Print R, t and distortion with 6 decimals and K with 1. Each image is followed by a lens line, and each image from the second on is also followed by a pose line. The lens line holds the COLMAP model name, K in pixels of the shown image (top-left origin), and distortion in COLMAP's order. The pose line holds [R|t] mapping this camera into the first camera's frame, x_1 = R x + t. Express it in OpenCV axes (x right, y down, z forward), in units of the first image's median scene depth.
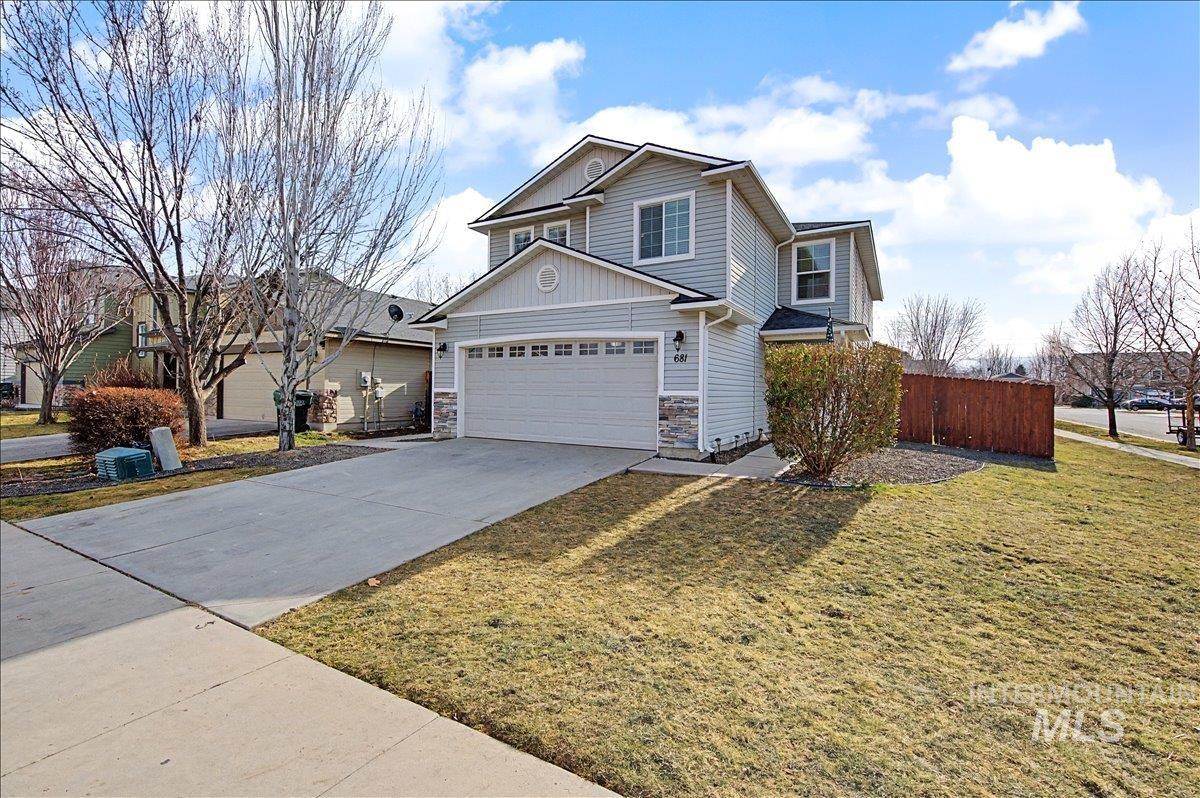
lens RADIAL K [[491.6, 0, 602.1], [0, 491.6, 388.3], [0, 0, 1]] dist [0.006144, 0.000028]
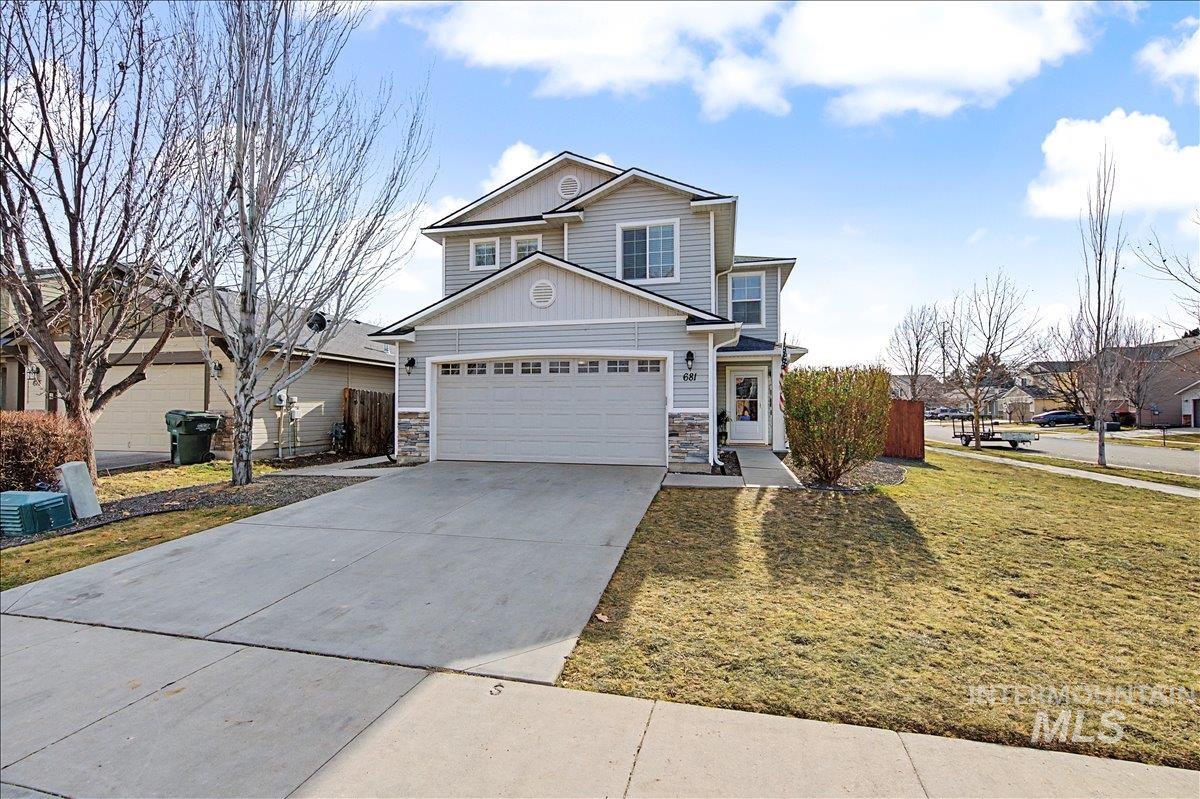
lens RADIAL K [[488.3, 0, 601.8], [0, 488.3, 400.0], [0, 0, 1]] dist [0.005344, -0.000475]
pose [[0.962253, -0.004038, 0.272127, -0.267051], [0.007376, 0.999910, -0.011245, -0.001624], [-0.272057, 0.012828, 0.962196, 0.043348]]
